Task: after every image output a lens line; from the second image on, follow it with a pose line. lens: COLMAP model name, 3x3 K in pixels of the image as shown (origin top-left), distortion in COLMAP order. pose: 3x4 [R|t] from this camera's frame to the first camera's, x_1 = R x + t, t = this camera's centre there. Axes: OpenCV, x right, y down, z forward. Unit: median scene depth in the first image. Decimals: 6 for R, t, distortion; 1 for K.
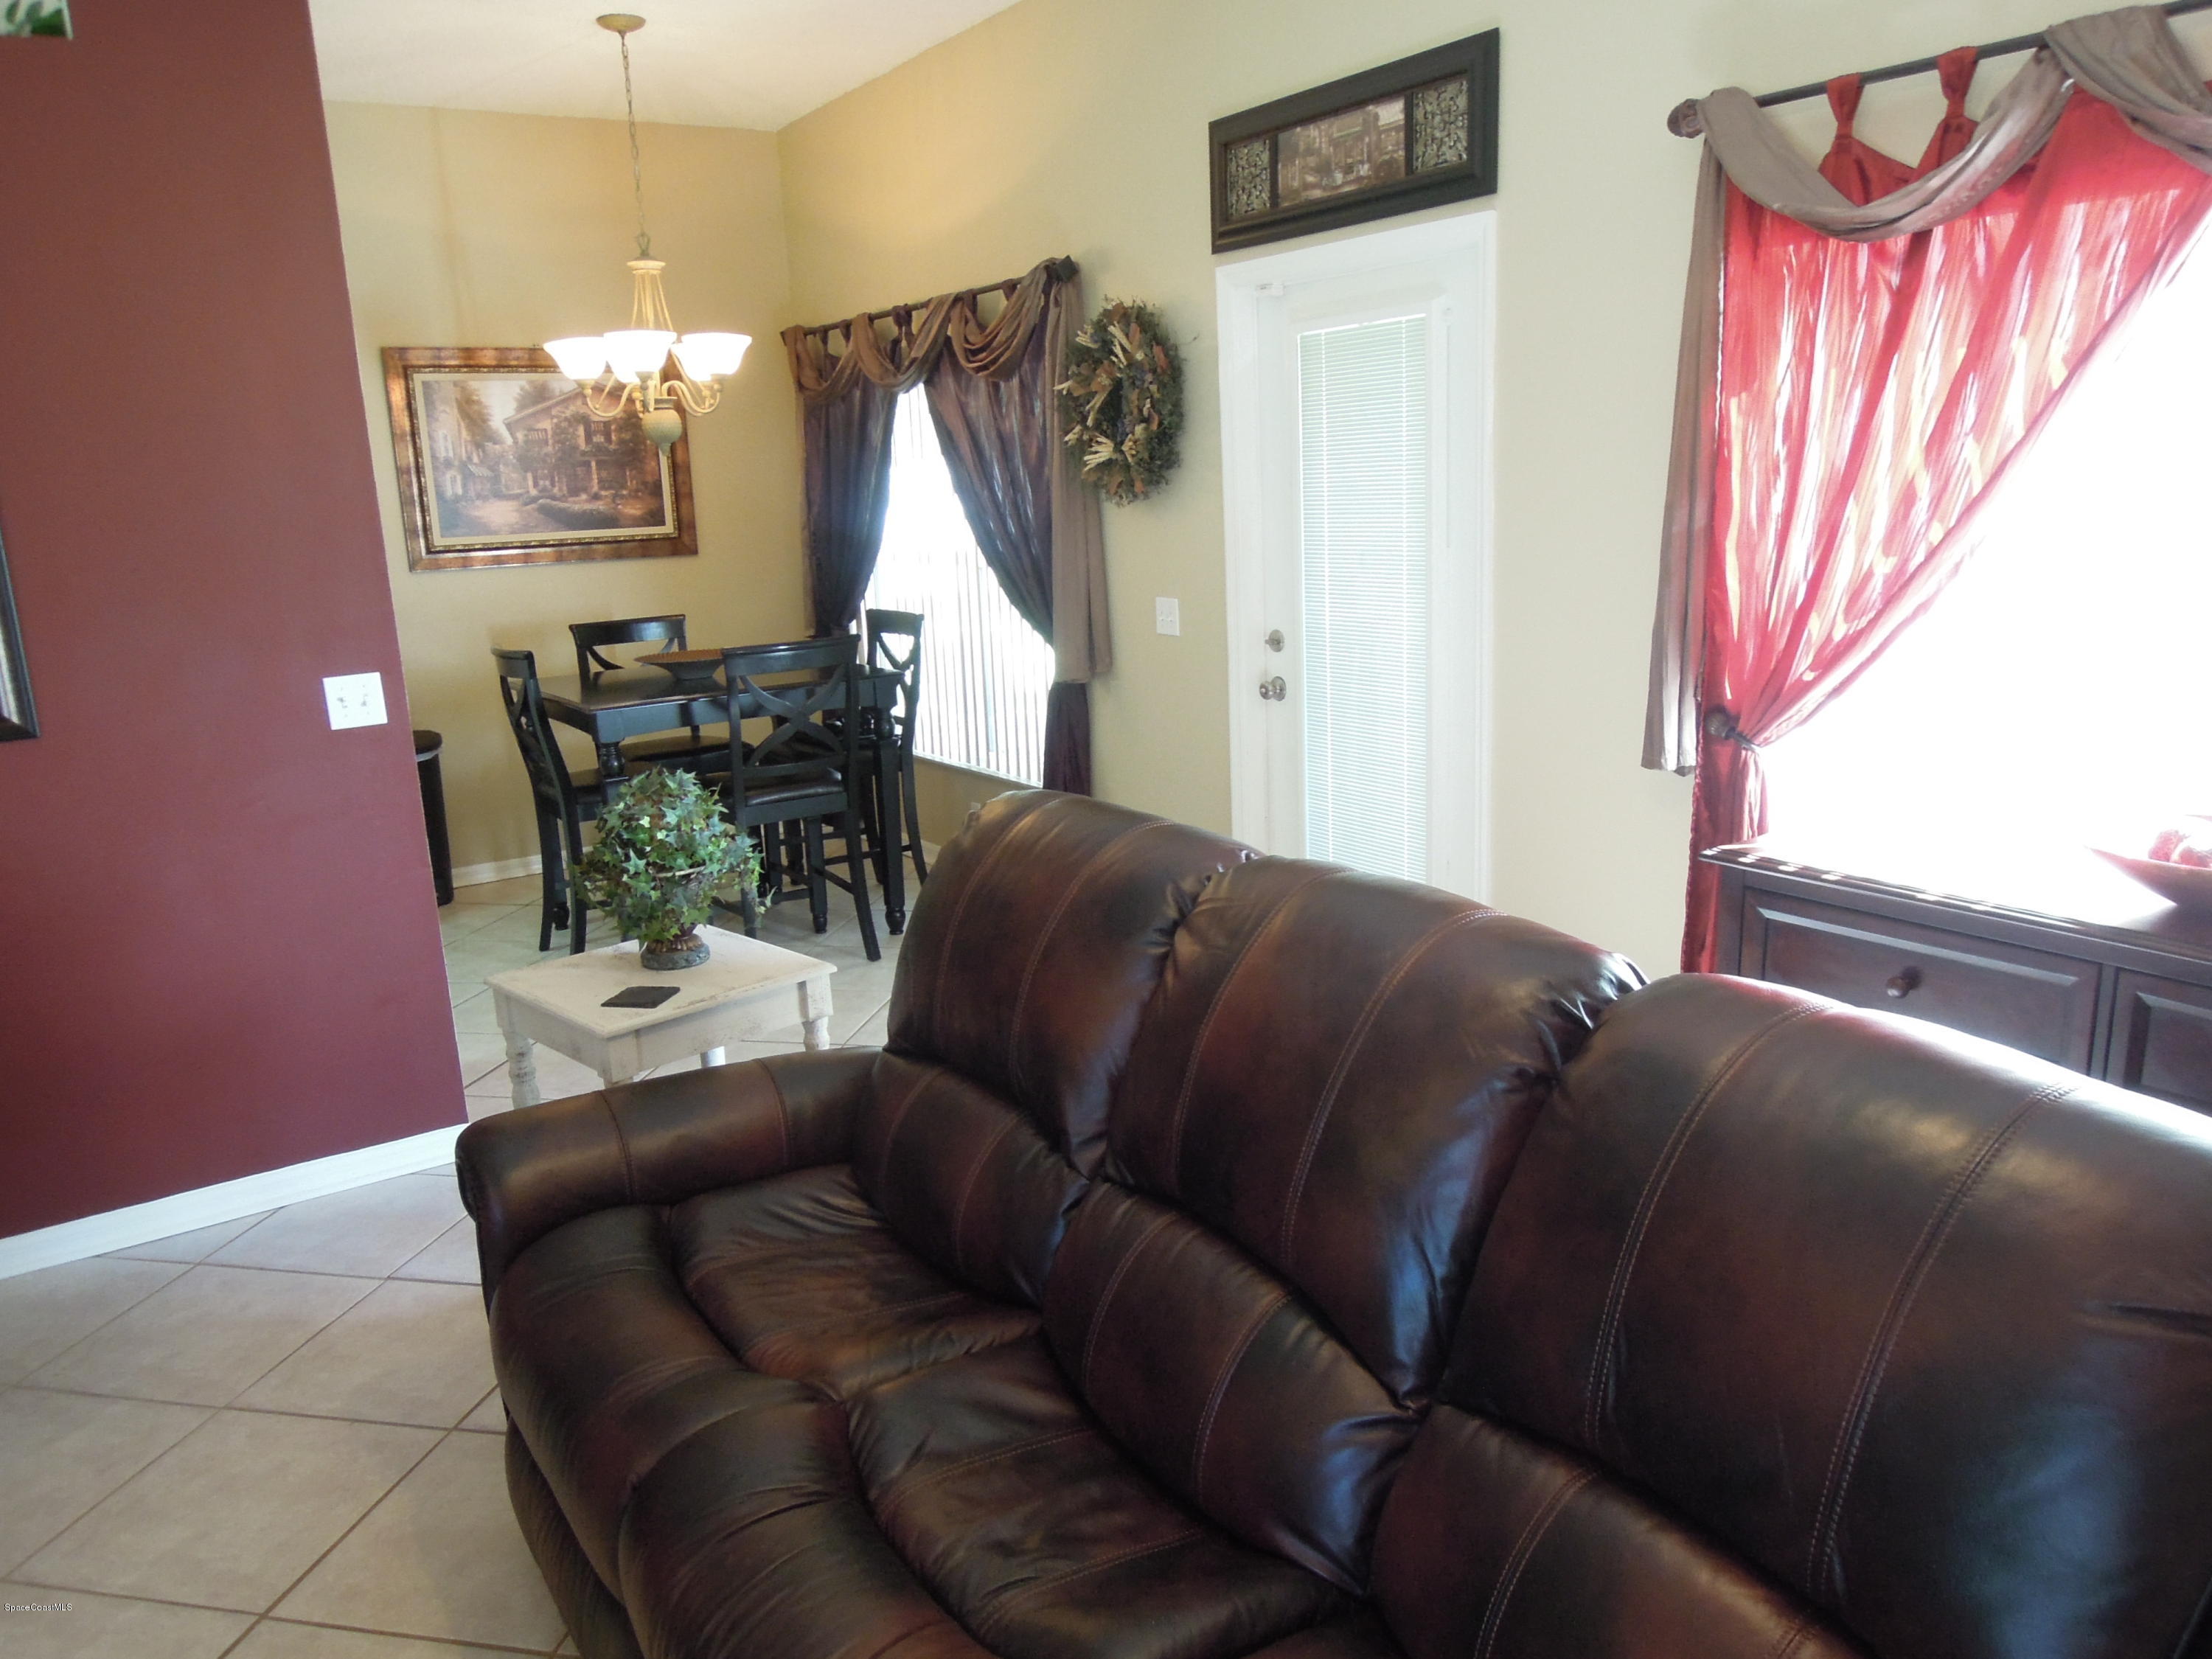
lens RADIAL K [[1565.4, 0, 1114.7], [0, 1565.4, 822.4], [0, 0, 1]] dist [-0.037346, 0.004556]
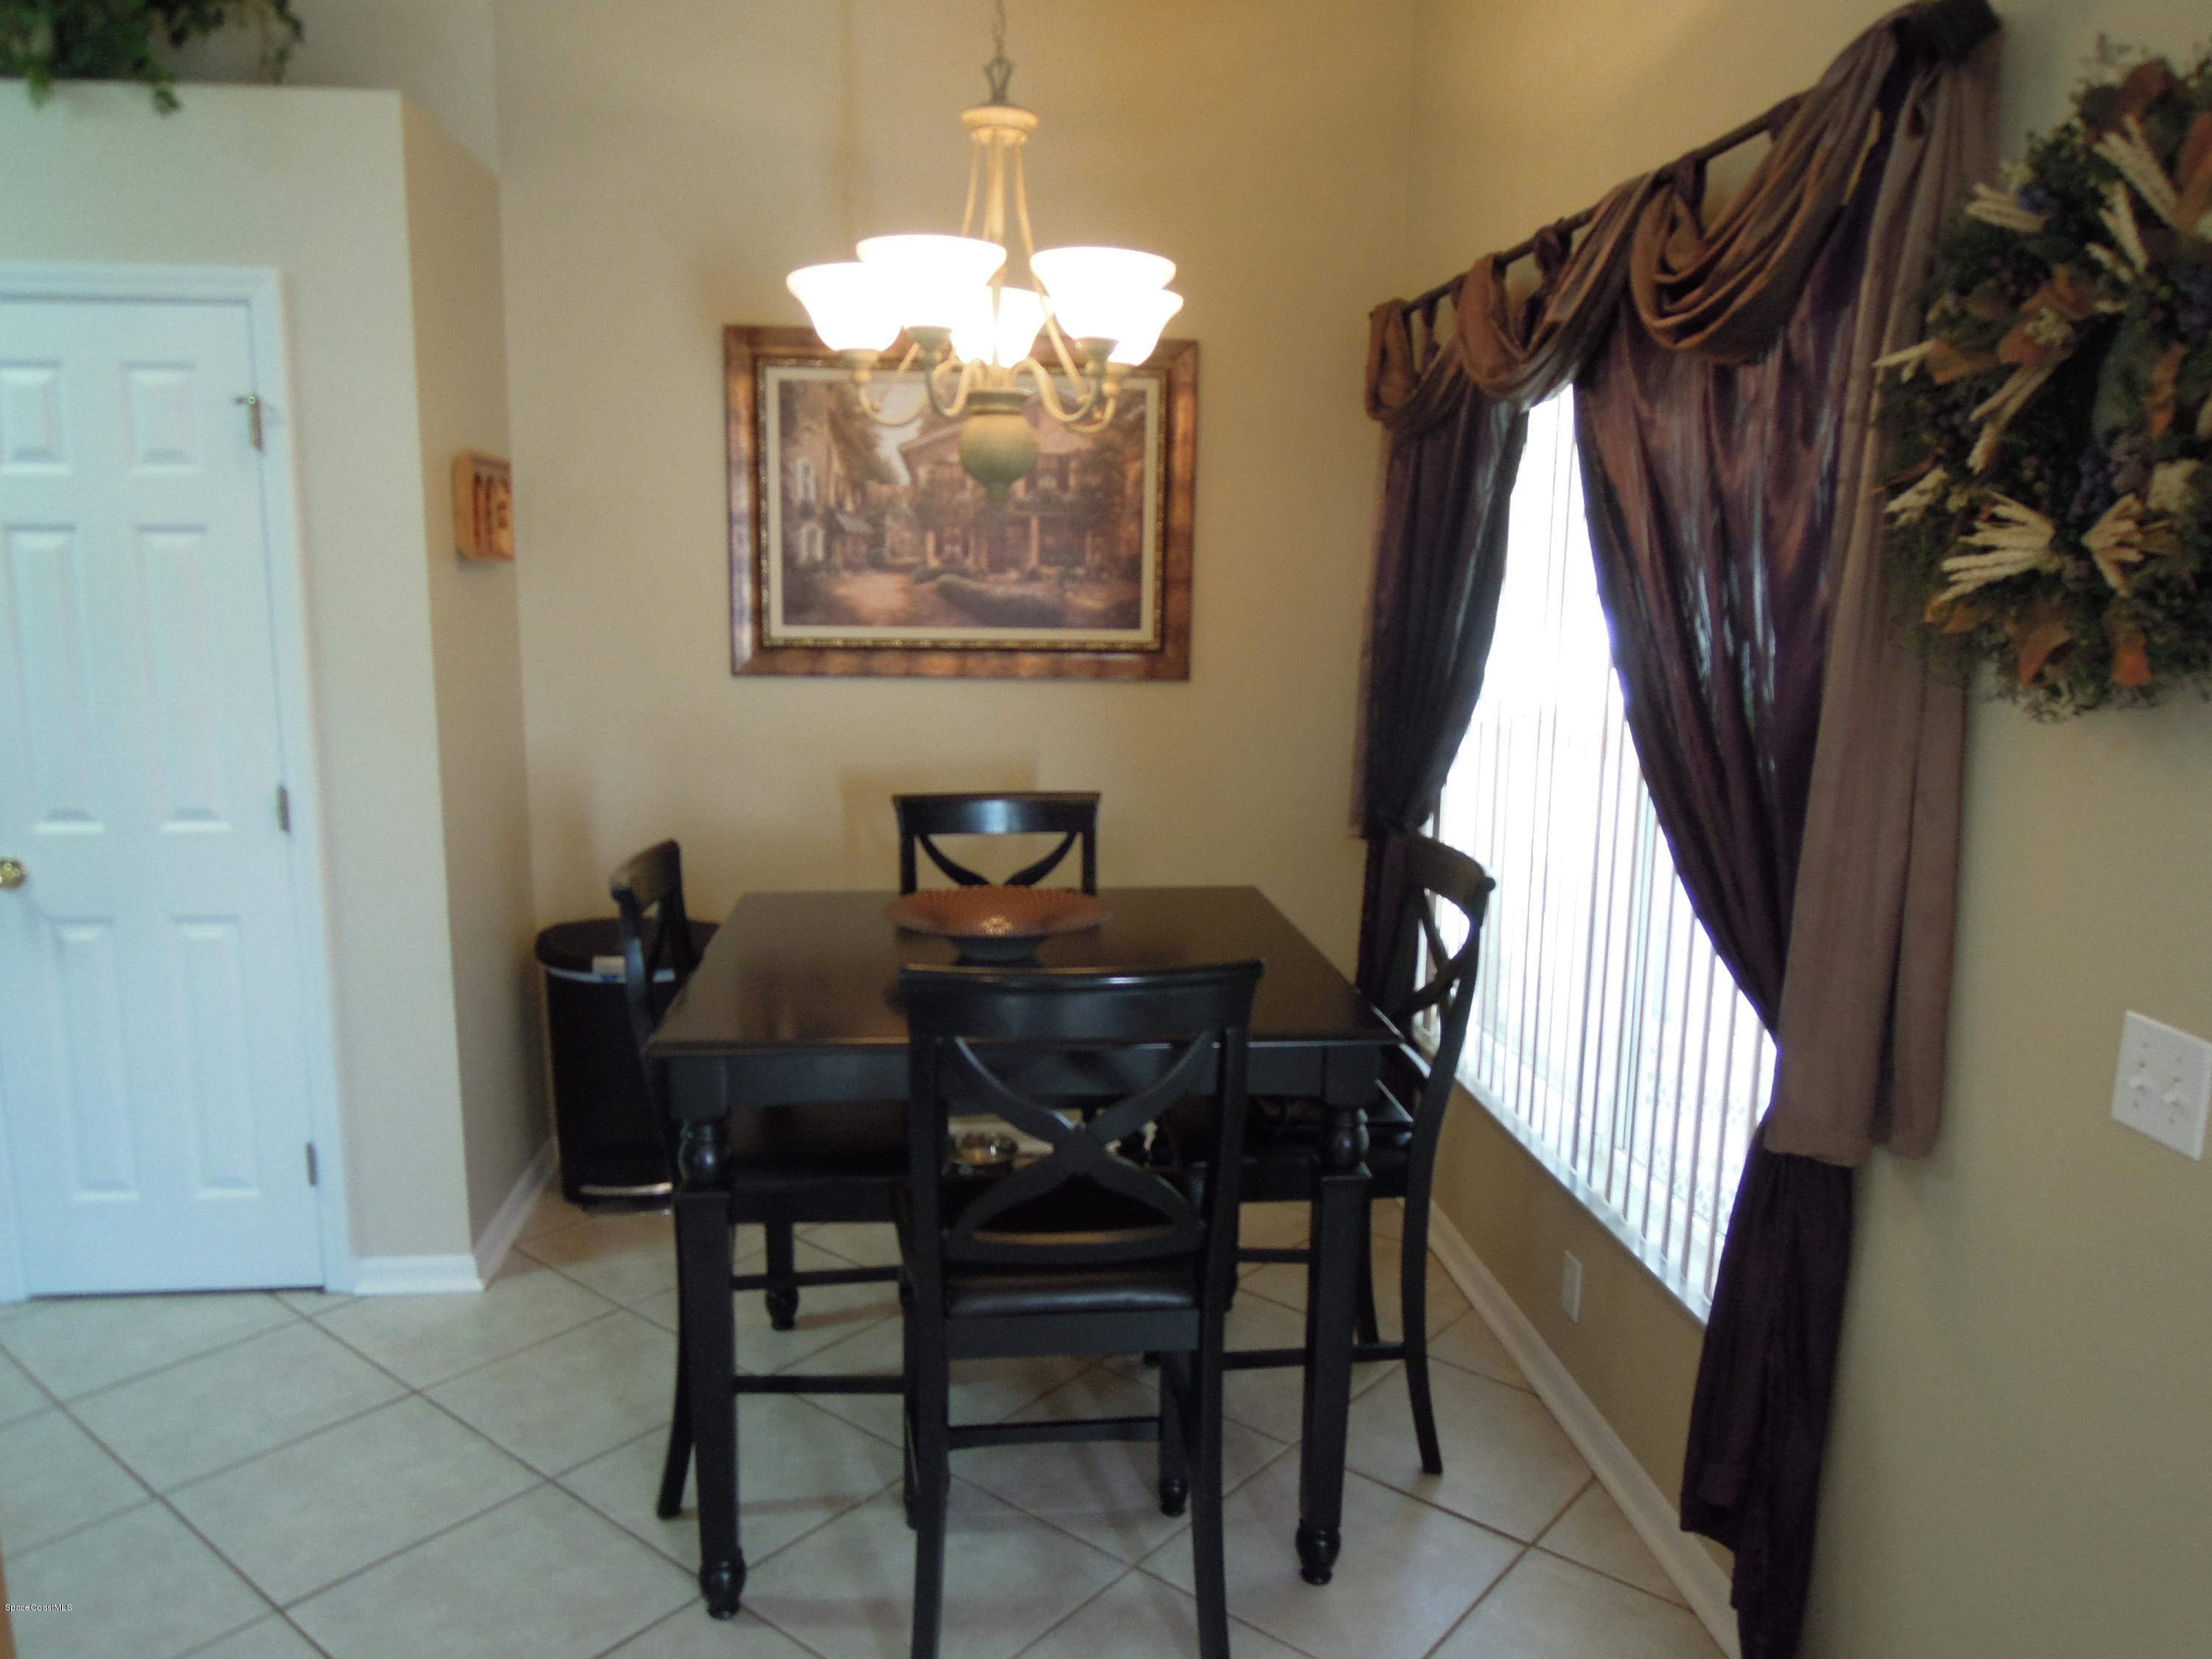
lens RADIAL K [[1565.4, 0, 1108.7], [0, 1565.4, 850.6], [0, 0, 1]] dist [-0.037346, 0.004556]
pose [[0.884953, 0.135162, -0.445635, -0.019614], [-0.148335, 0.988923, 0.005376, -0.131328], [0.441425, 0.061346, 0.895199, 0.558532]]
